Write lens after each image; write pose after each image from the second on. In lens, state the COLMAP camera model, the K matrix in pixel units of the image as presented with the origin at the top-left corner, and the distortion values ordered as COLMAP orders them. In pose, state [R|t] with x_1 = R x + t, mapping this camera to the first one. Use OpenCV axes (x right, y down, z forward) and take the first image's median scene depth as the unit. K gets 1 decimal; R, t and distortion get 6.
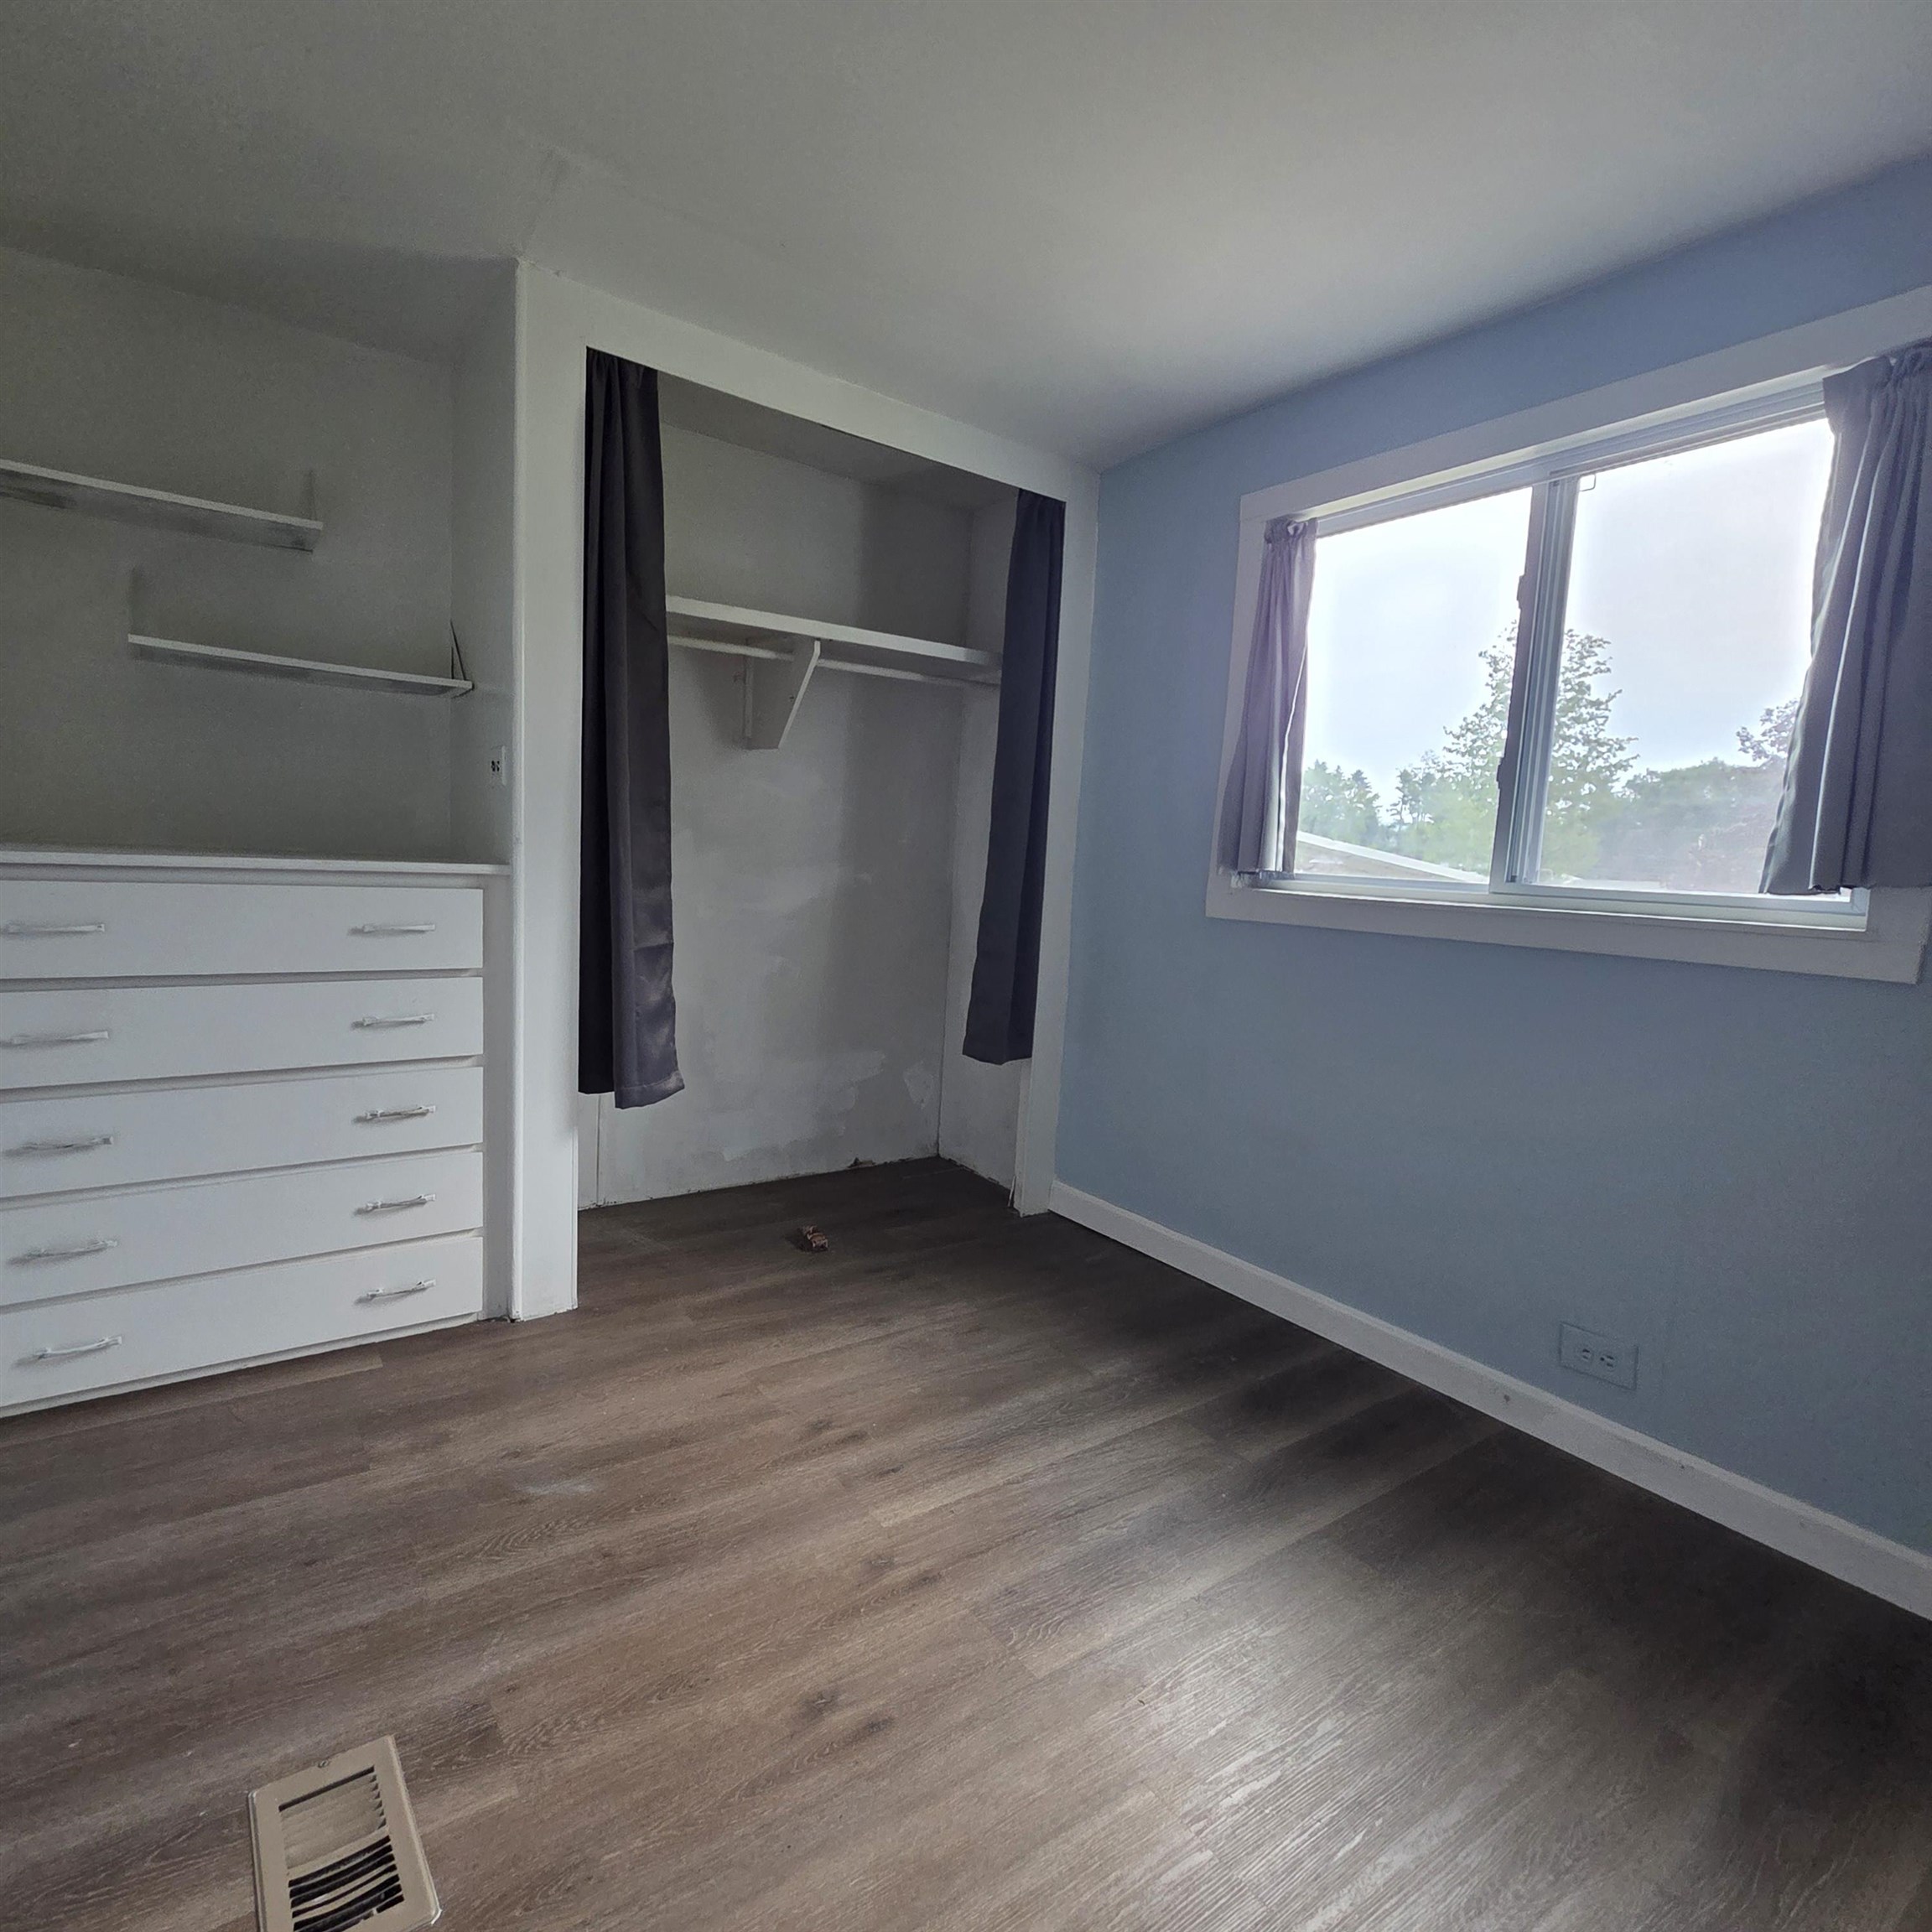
lens RADIAL K [[1048.0, 0, 944.1], [0, 1048.0, 960.4], [0, 0, 1]] dist [0.001945, -0.000706]
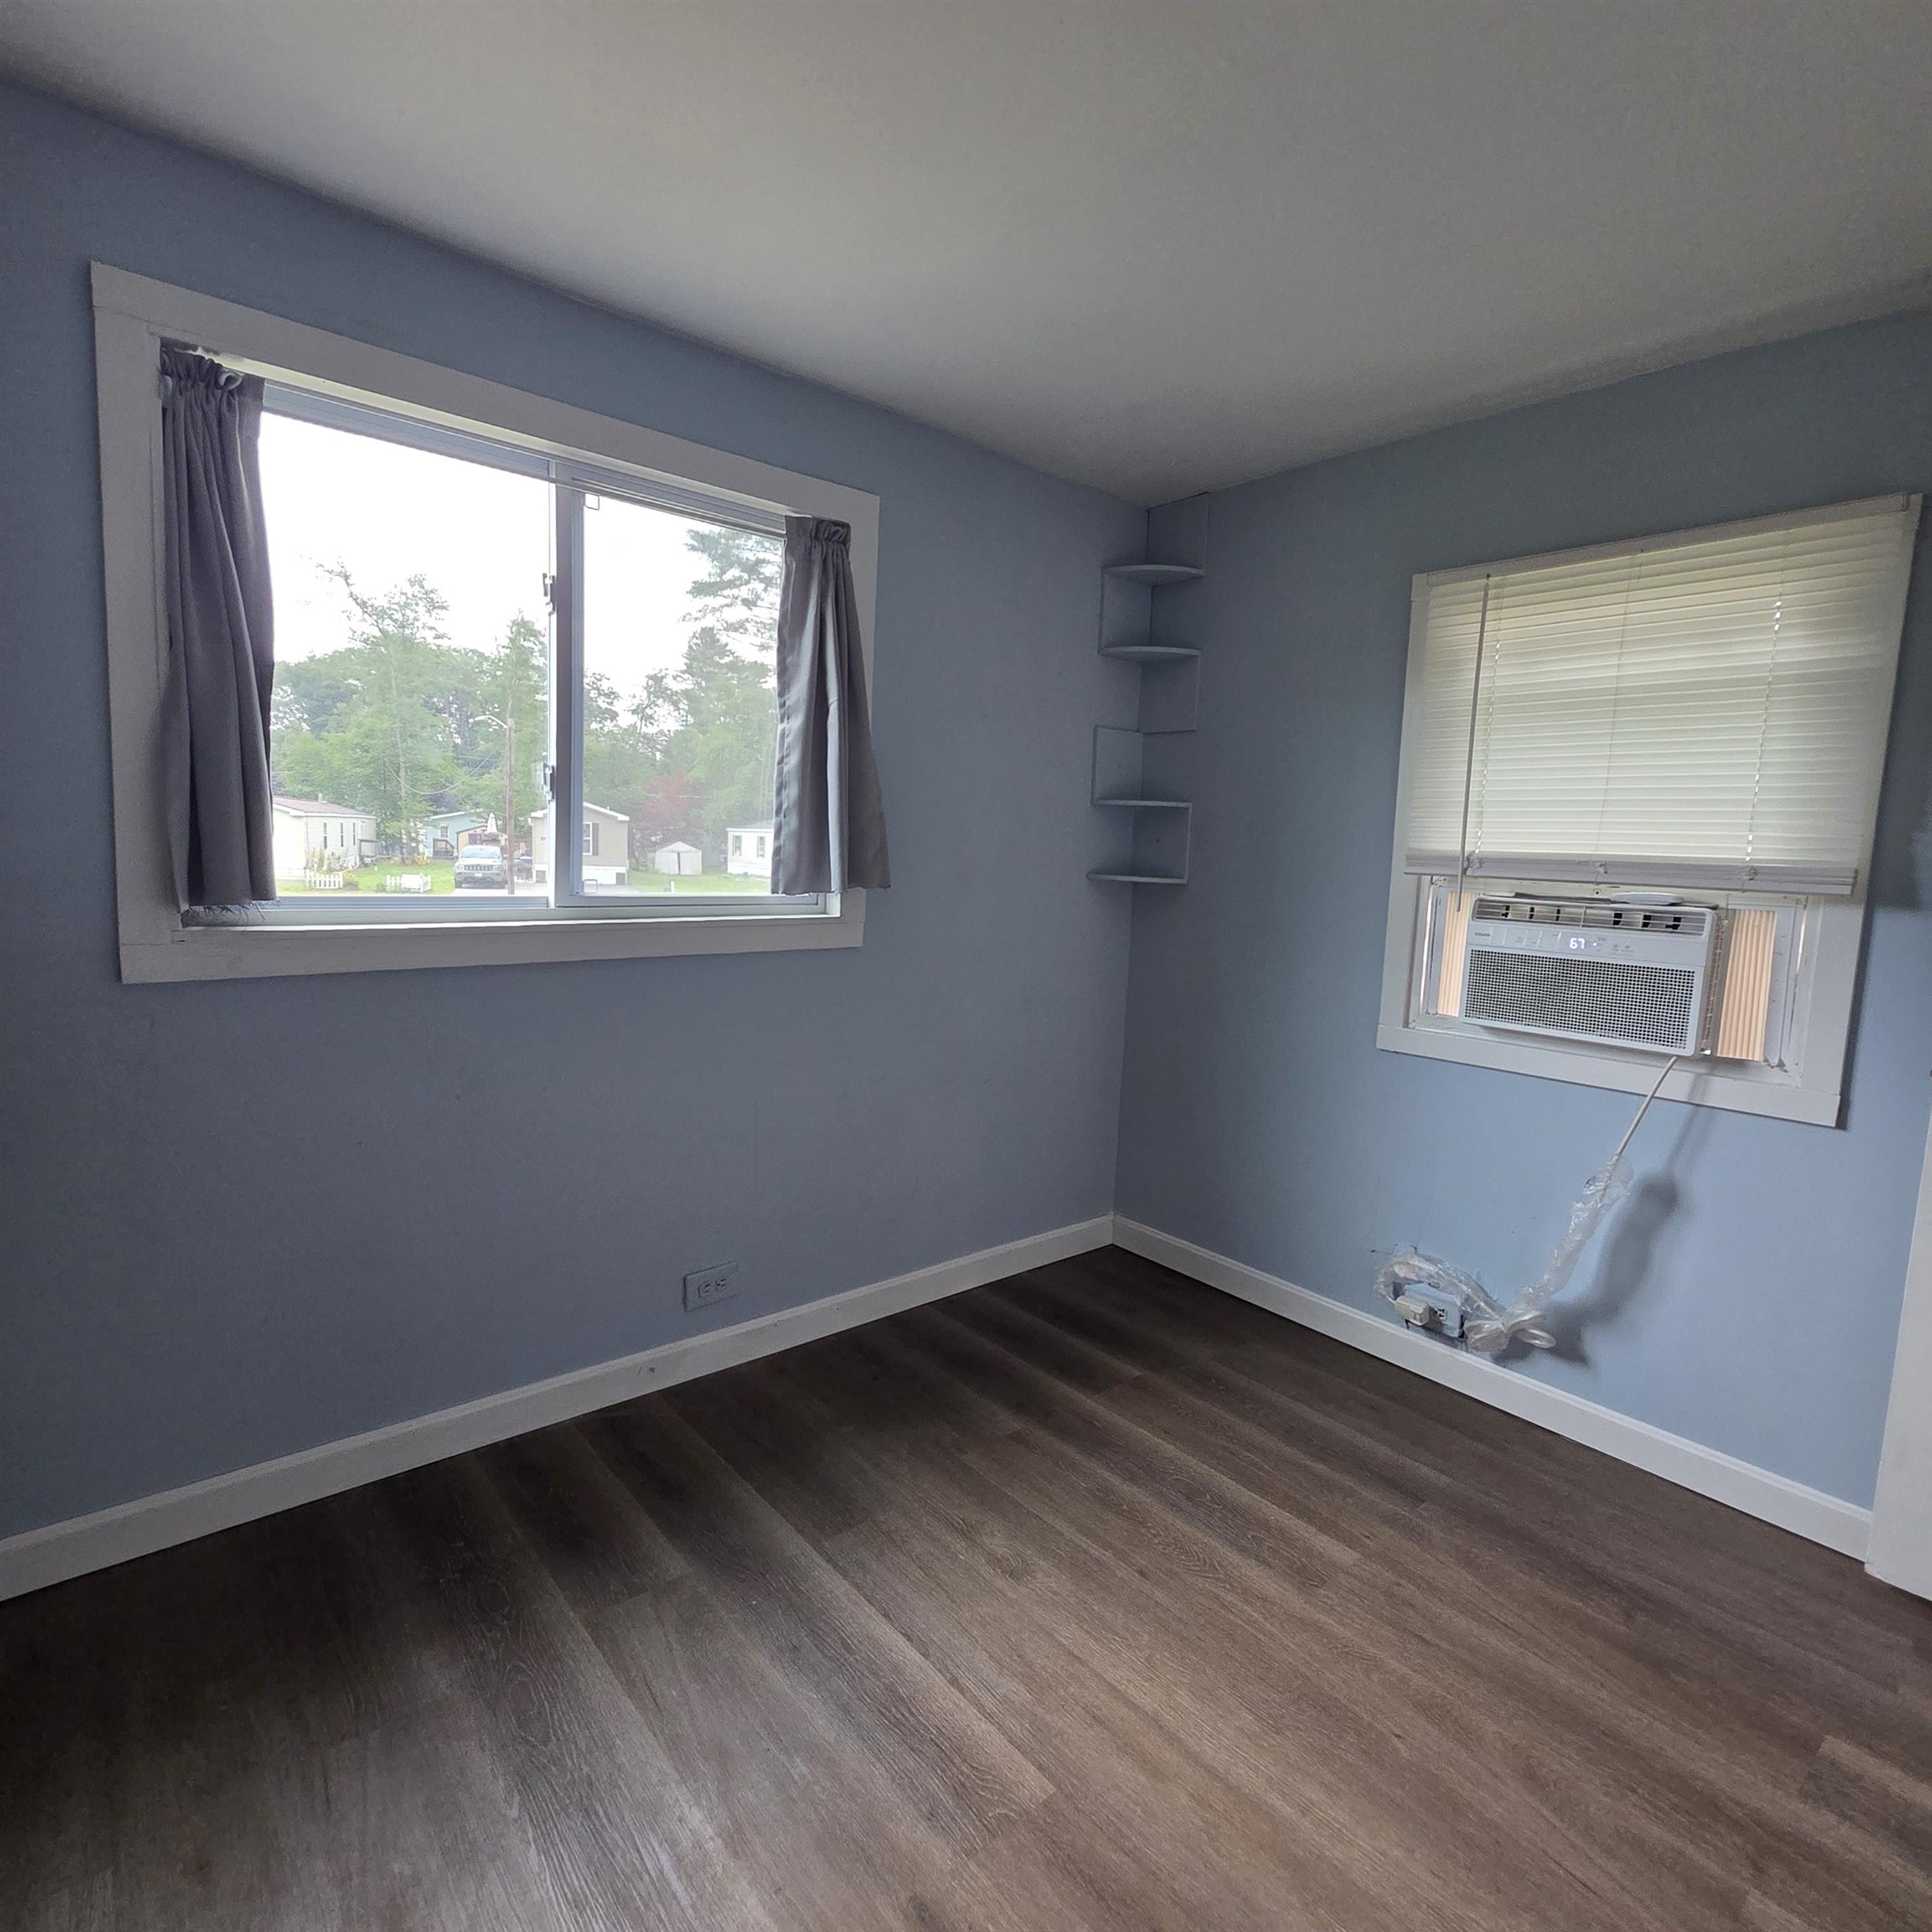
lens RADIAL K [[1048.0, 0, 944.1], [0, 1048.0, 960.4], [0, 0, 1]] dist [0.001945, -0.000706]
pose [[-0.075432, -0.160128, 0.984210, -0.515016], [0.065689, 0.984080, 0.165141, -0.167579], [-0.994985, 0.077109, -0.063712, 0.786716]]
